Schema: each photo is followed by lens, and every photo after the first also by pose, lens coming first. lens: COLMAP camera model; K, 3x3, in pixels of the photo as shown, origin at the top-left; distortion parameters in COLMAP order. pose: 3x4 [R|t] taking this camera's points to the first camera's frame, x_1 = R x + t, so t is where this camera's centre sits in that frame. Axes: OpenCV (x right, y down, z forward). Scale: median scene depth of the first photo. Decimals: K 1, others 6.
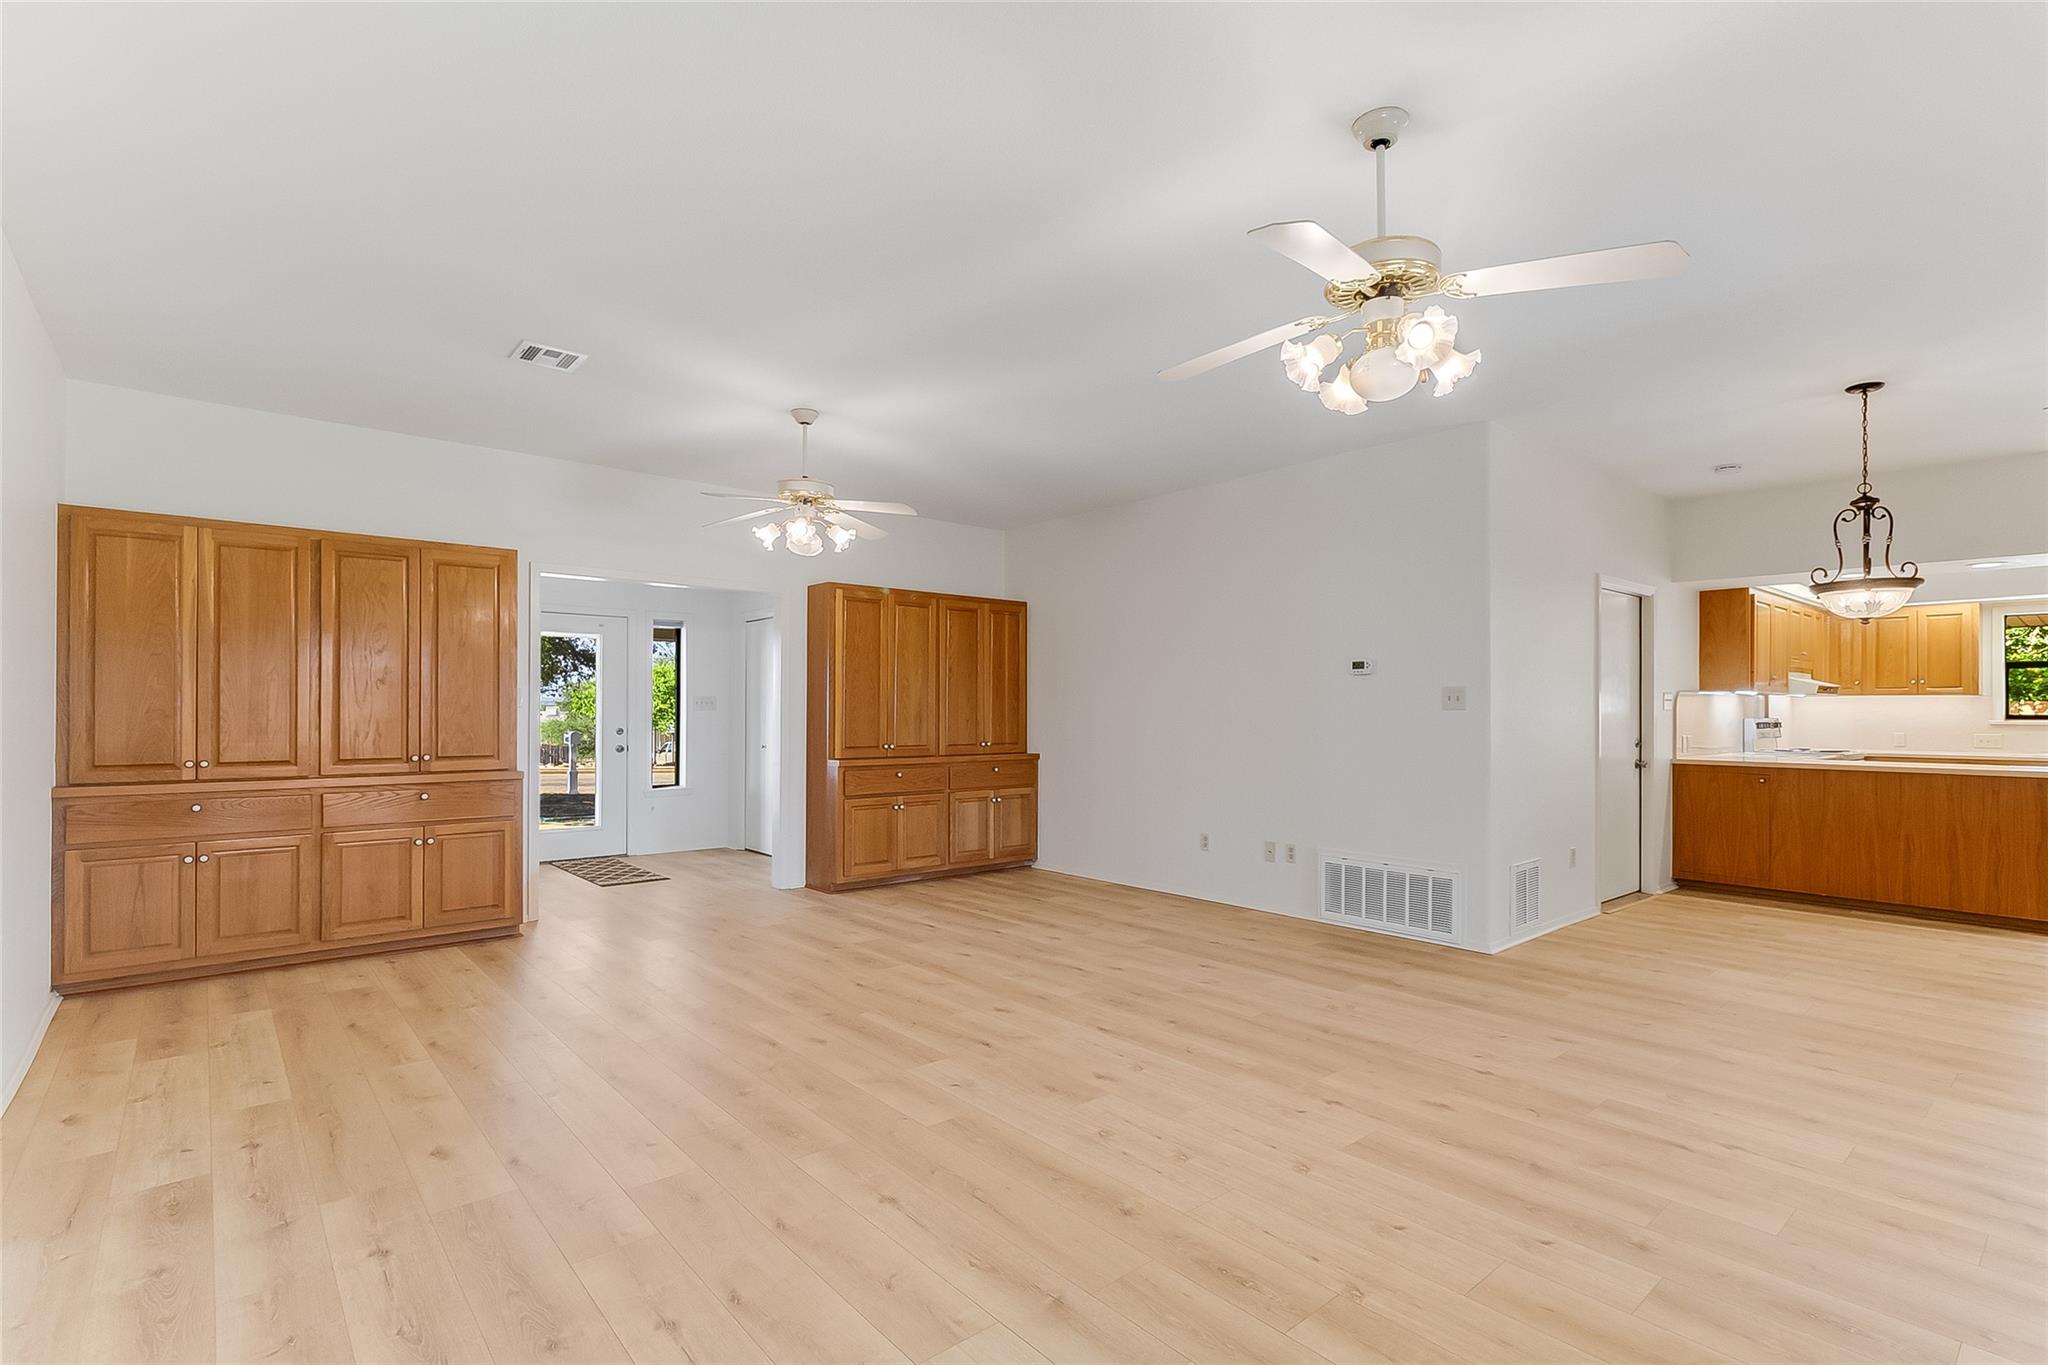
lens RADIAL K [[968.6, 0, 1018.7], [0, 968.6, 708.2], [0, 0, 1]] dist [-0.001674, -0.000488]
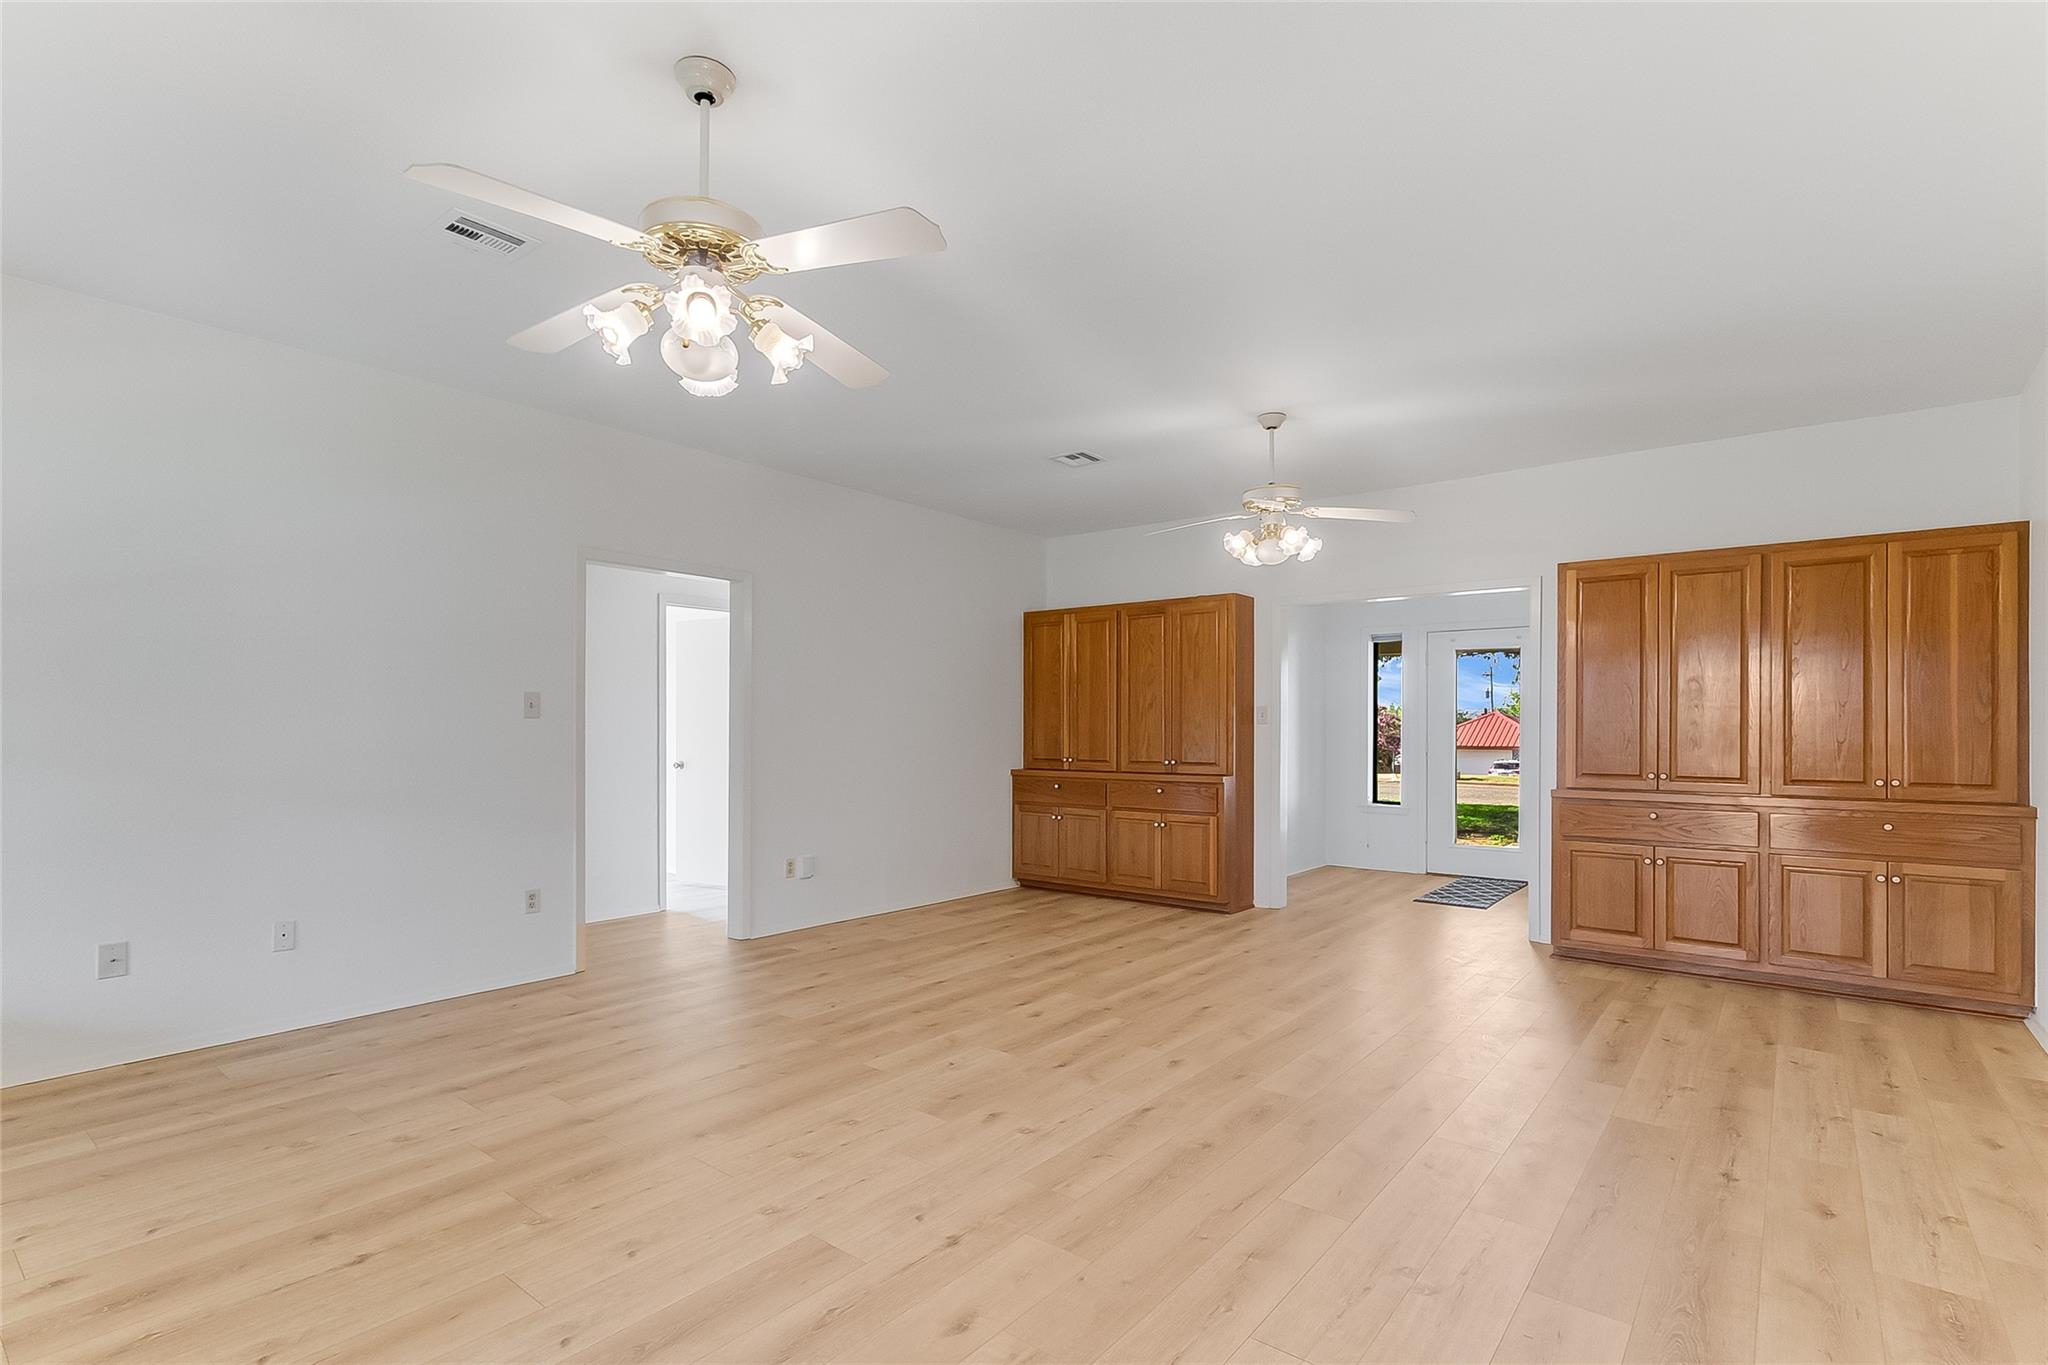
lens RADIAL K [[968.6, 0, 1030.8], [0, 968.6, 723.0], [0, 0, 1]] dist [-0.001674, -0.000488]
pose [[0.192756, -0.004792, -0.981235, 0.469926], [0.002176, 0.999988, -0.004456, 0.002305], [0.981244, -0.001276, 0.192764, 0.400771]]
